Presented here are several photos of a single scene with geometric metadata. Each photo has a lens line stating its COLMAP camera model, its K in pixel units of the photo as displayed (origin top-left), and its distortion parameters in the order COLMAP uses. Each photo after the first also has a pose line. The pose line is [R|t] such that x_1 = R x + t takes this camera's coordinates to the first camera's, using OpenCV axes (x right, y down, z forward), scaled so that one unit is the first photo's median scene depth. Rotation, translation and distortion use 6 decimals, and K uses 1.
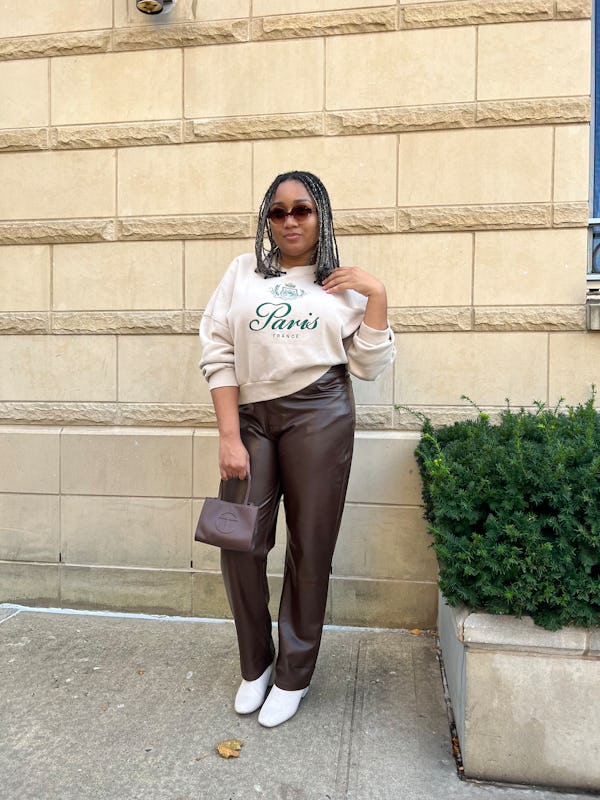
lens RADIAL K [[585.2, 0, 299.2], [0, 585.2, 400.5], [0, 0, 1]] dist [0.034314, -0.041013]
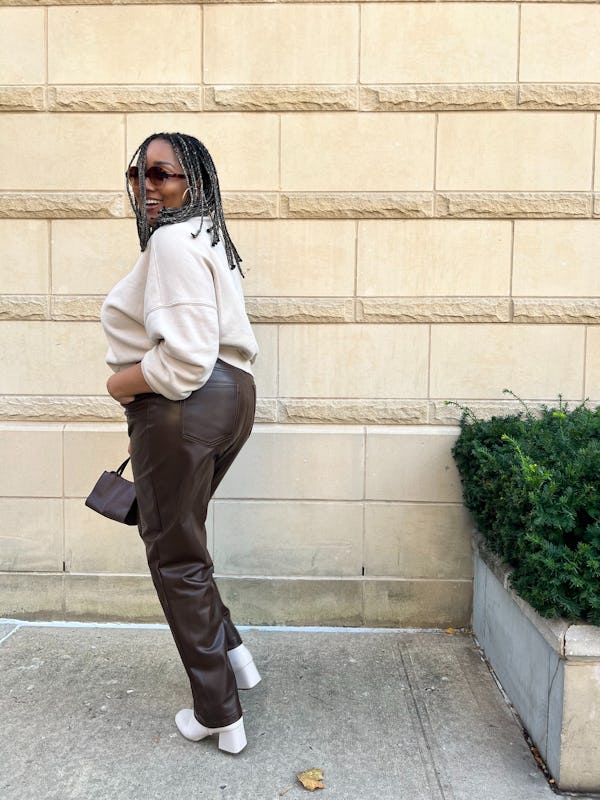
lens RADIAL K [[585.2, 0, 294.6], [0, 585.2, 398.7], [0, 0, 1]] dist [0.034314, -0.041013]
pose [[0.993867, -0.003680, 0.110522, -0.165164], [0.000205, 0.999506, 0.031437, -0.023117], [-0.110583, -0.031222, 0.993376, 0.069763]]
